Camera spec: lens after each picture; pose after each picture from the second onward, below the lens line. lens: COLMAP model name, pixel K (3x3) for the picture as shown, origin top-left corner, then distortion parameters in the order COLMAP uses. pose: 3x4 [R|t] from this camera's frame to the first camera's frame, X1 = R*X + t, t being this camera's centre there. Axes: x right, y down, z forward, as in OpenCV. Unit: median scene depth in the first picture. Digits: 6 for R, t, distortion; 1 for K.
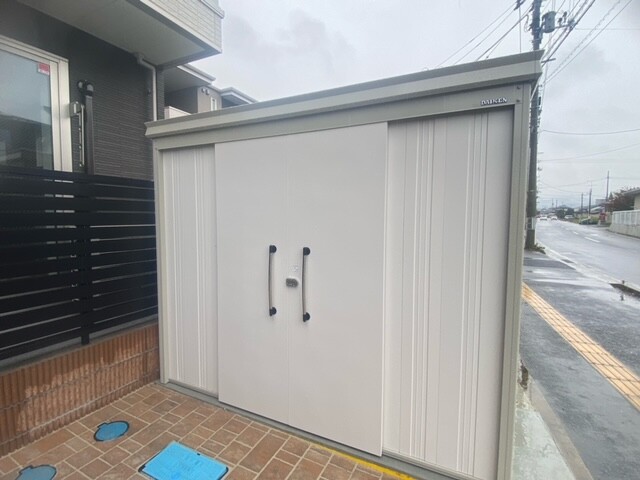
lens RADIAL K [[323.0, 0, 315.4], [0, 323.0, 236.9], [0, 0, 1]] dist [-0.000146, -0.000337]
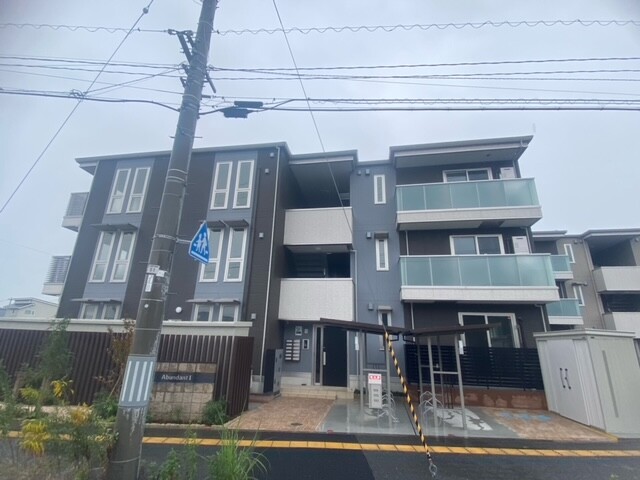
lens RADIAL K [[323.0, 0, 315.4], [0, 323.0, 236.9], [0, 0, 1]] dist [-0.000146, -0.000337]
pose [[0.293677, -0.289830, -0.910907, 2.269753], [-0.091171, 0.940090, -0.328509, 0.064509], [0.951547, 0.179524, 0.249659, -2.345603]]
